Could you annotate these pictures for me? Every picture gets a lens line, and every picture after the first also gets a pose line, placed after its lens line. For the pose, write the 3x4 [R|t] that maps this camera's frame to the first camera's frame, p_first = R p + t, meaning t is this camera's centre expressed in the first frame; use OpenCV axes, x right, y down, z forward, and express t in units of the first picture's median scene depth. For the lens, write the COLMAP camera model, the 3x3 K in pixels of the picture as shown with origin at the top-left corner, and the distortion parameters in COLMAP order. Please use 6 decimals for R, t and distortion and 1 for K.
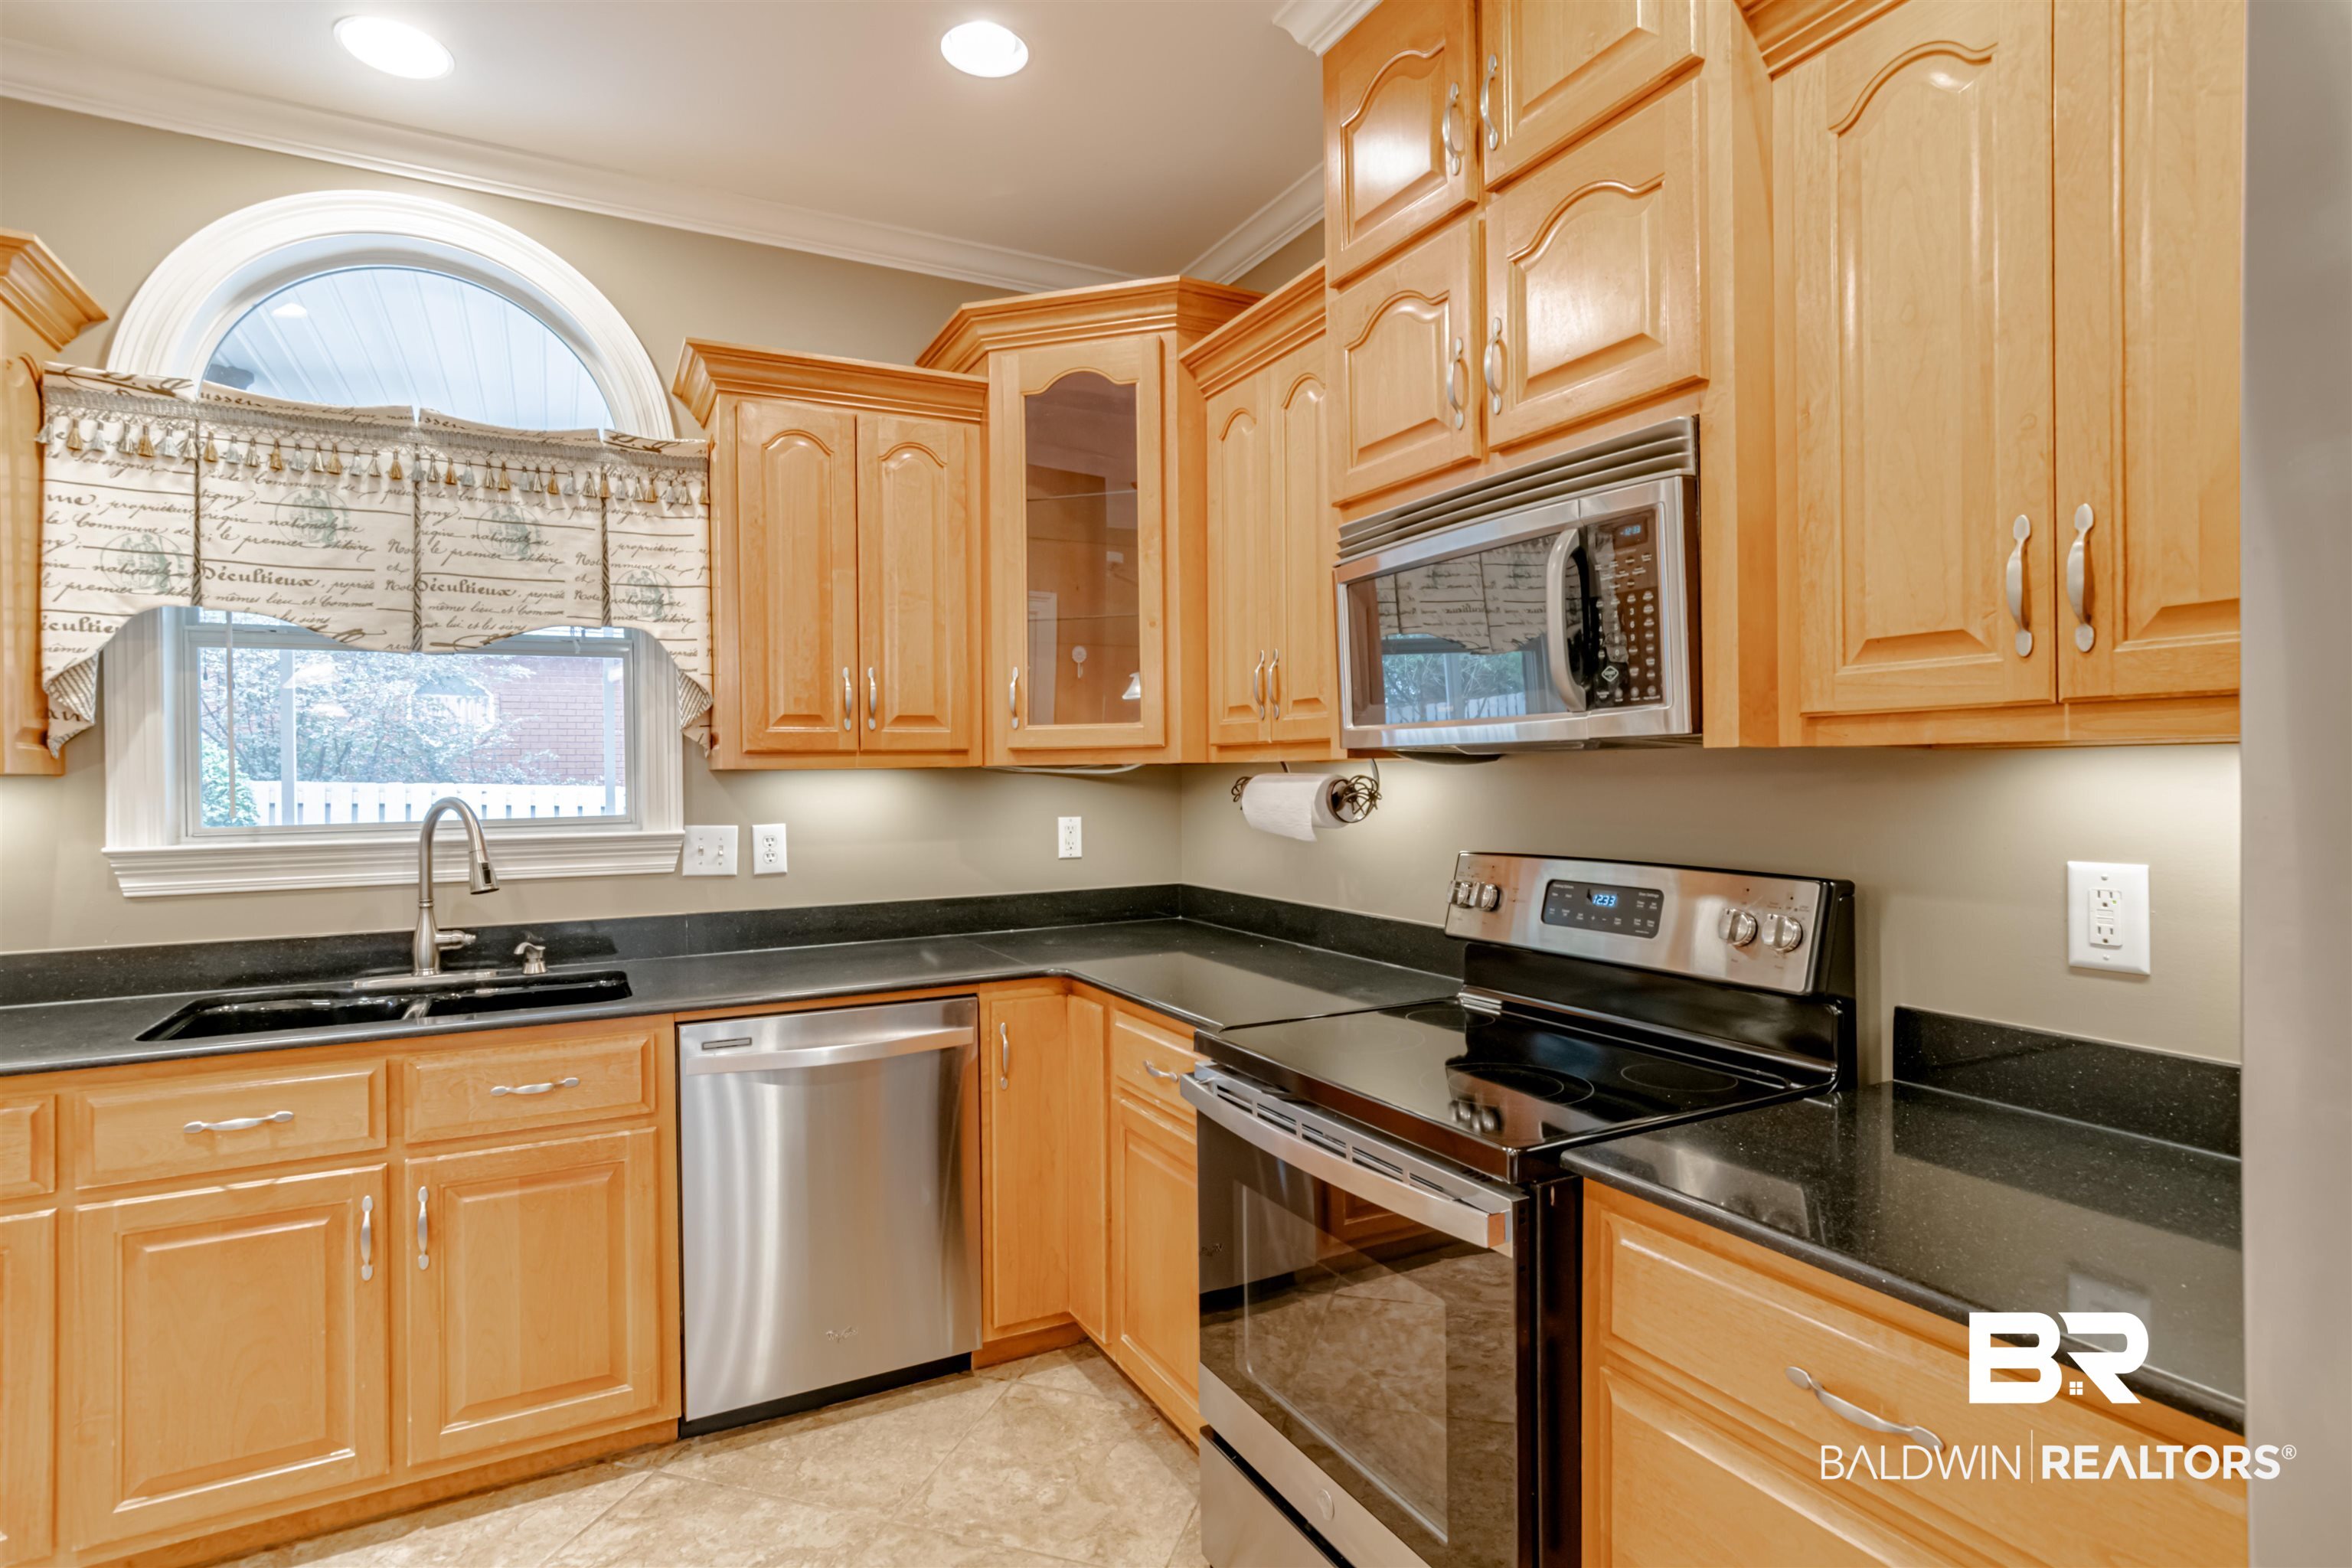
lens RADIAL K [[1196.5, 0, 1190.9], [0, 1196.5, 775.7], [0, 0, 1]] dist [-0.035012, 0.026809]
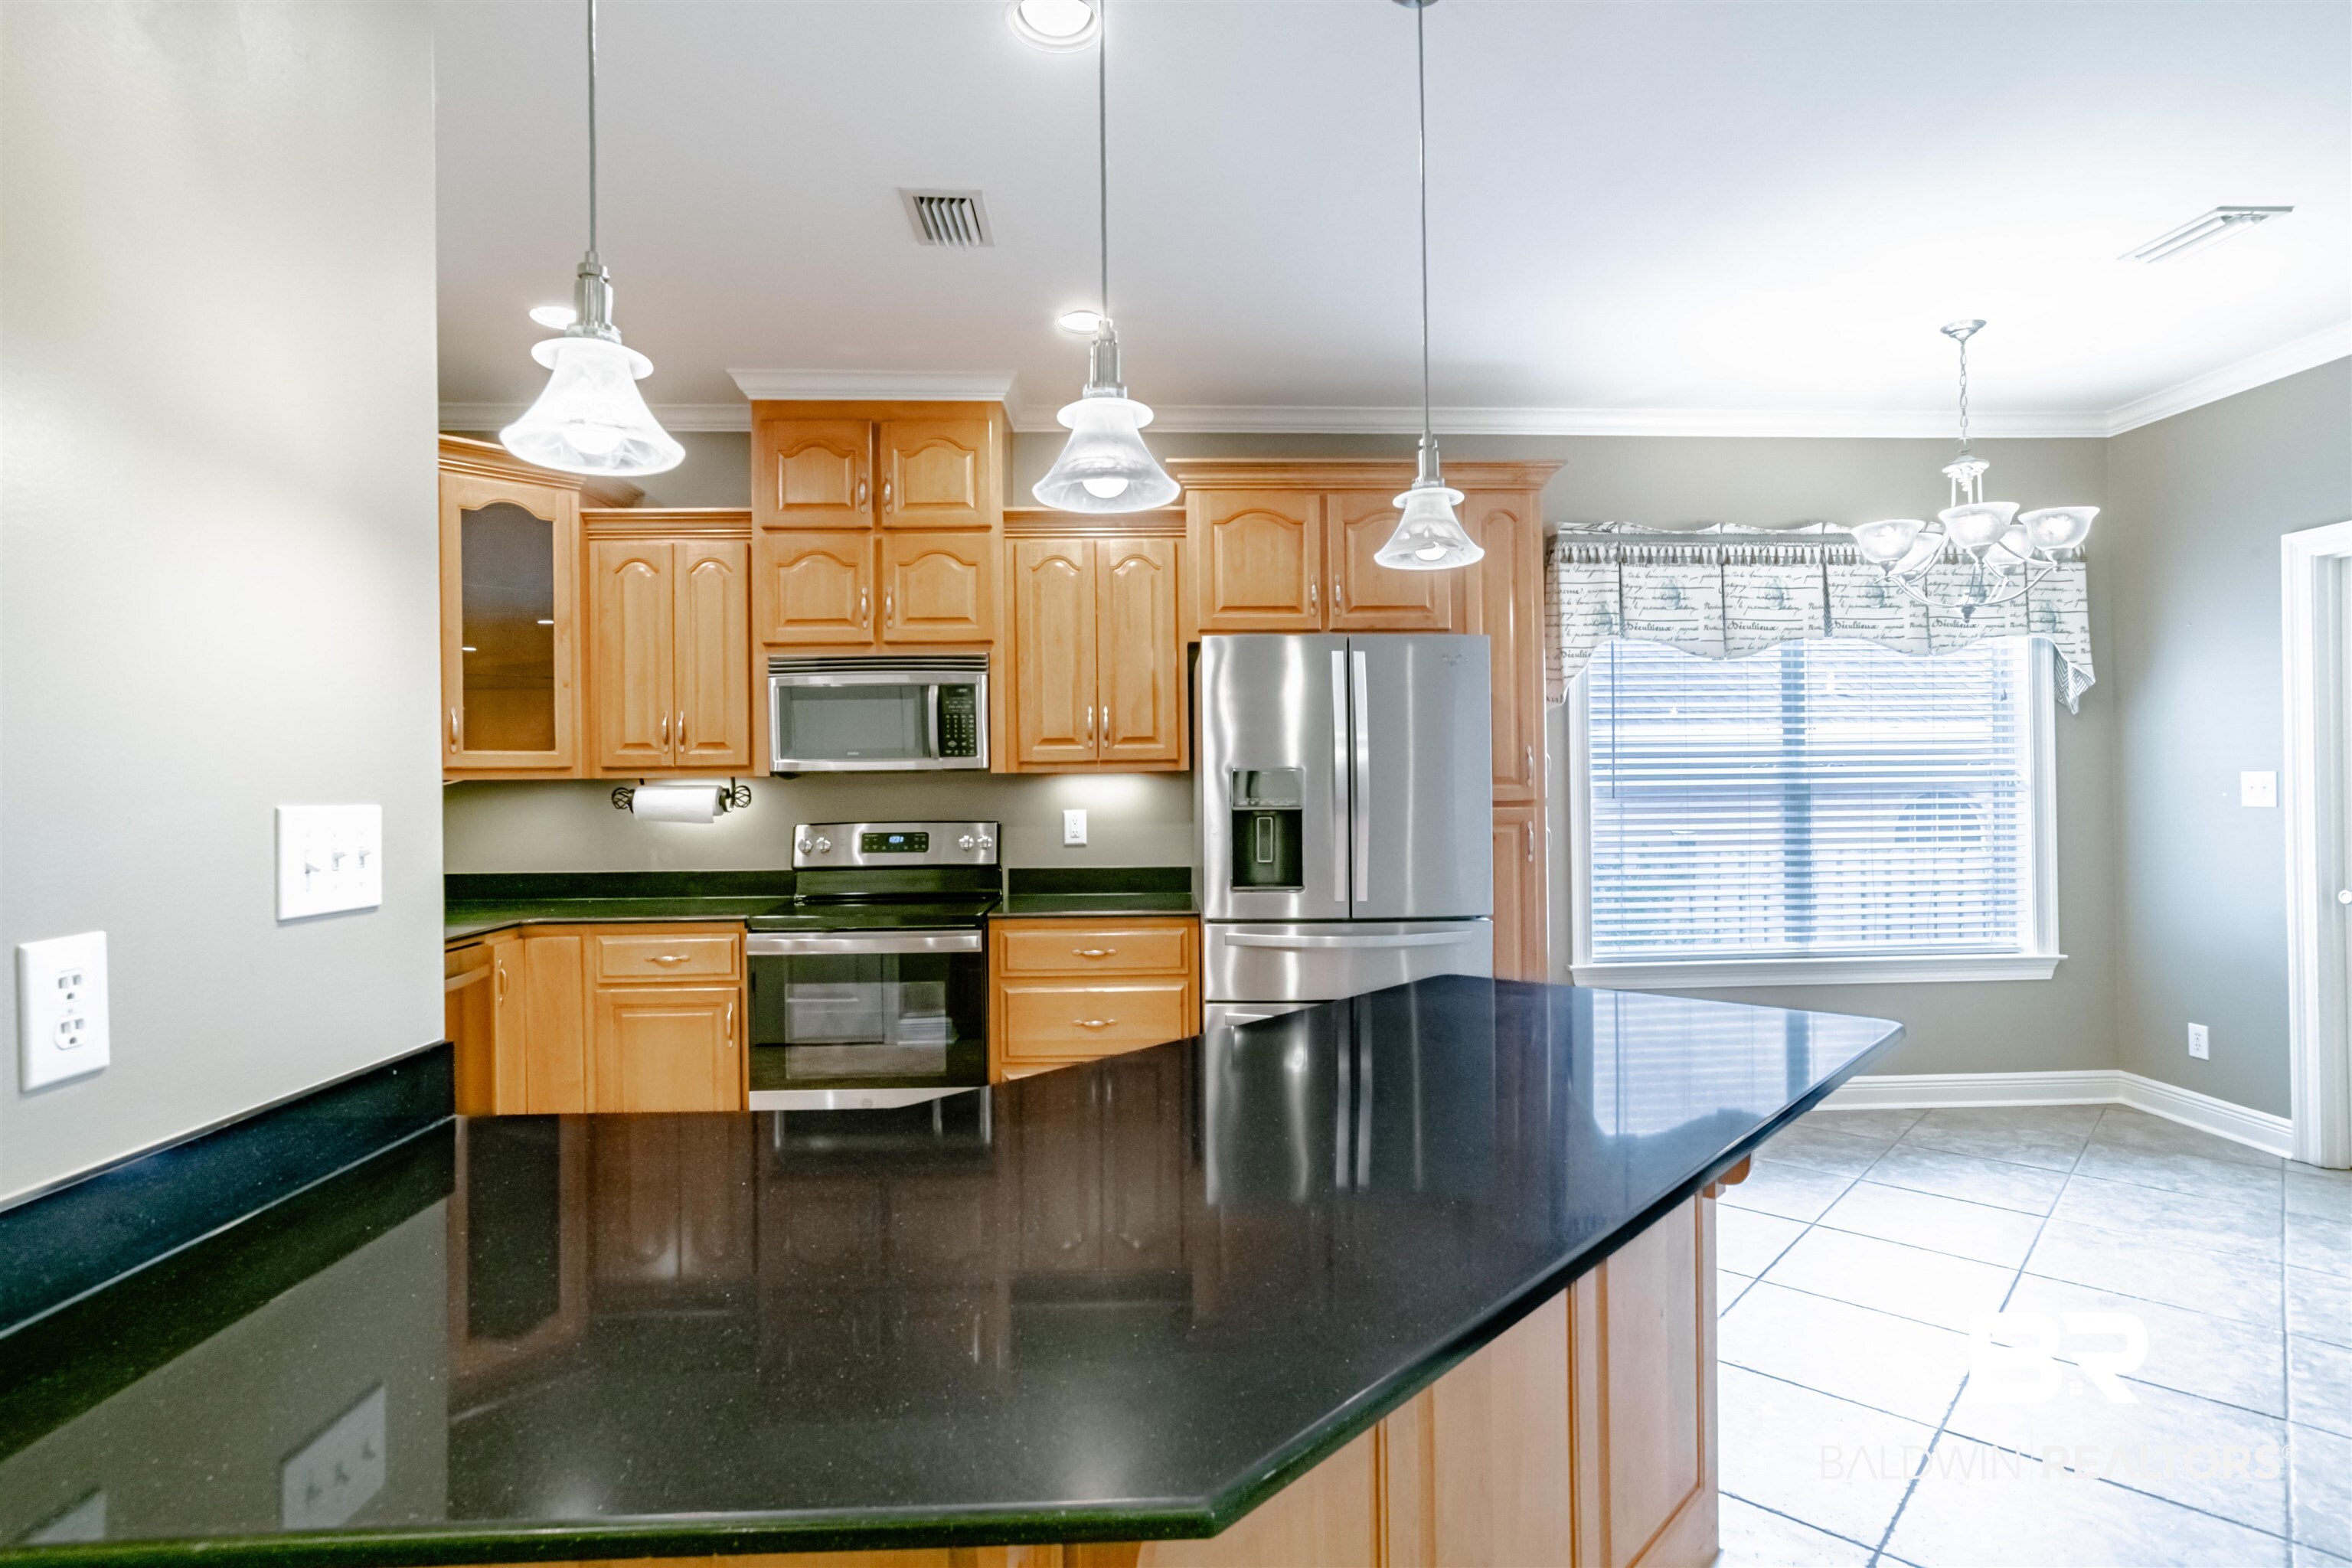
lens RADIAL K [[1196.5, 0, 1190.9], [0, 1196.5, 775.7], [0, 0, 1]] dist [-0.035012, 0.026809]
pose [[0.429758, 0.006427, 0.902921, -1.258191], [0.010875, 0.999865, -0.012293, 0.015069], [-0.902879, 0.015102, 0.429630, -0.415112]]
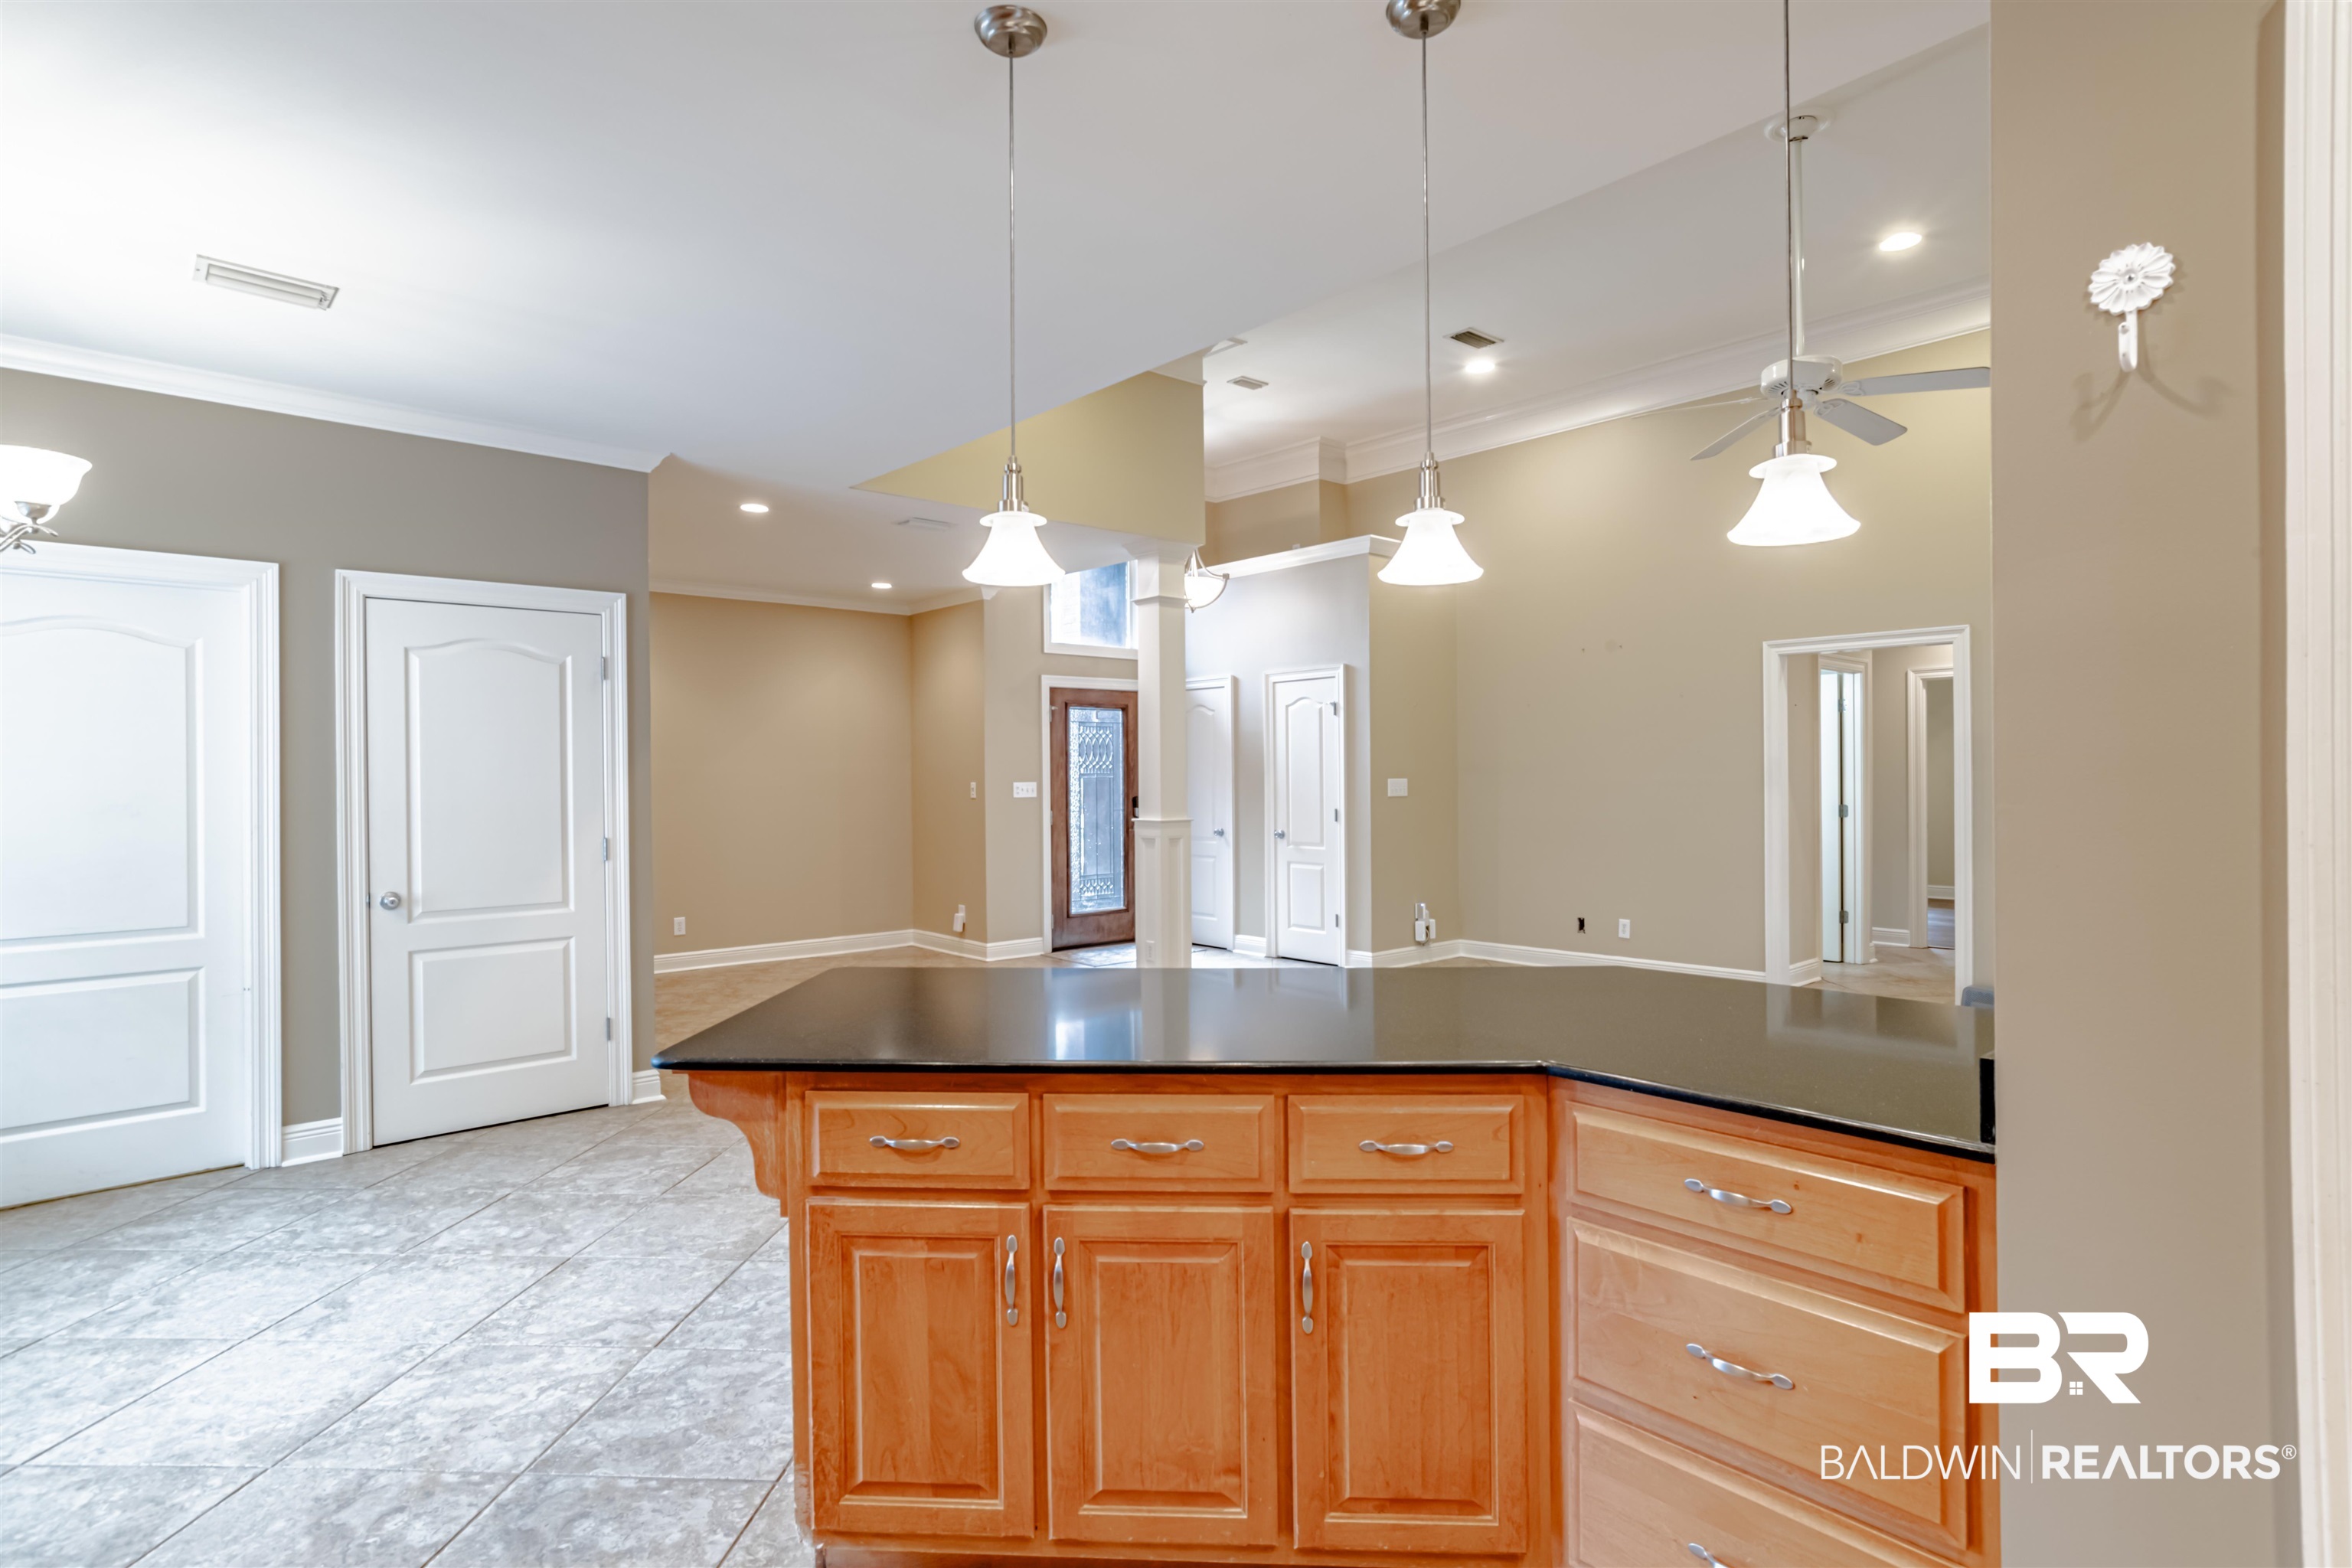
lens RADIAL K [[1196.5, 0, 1190.9], [0, 1196.5, 775.7], [0, 0, 1]] dist [-0.035012, 0.026809]
pose [[-0.971138, 0.019239, -0.237741, -0.258279], [0.018156, 0.999812, 0.006743, -0.002126], [0.237826, 0.002232, -0.971305, 0.795843]]
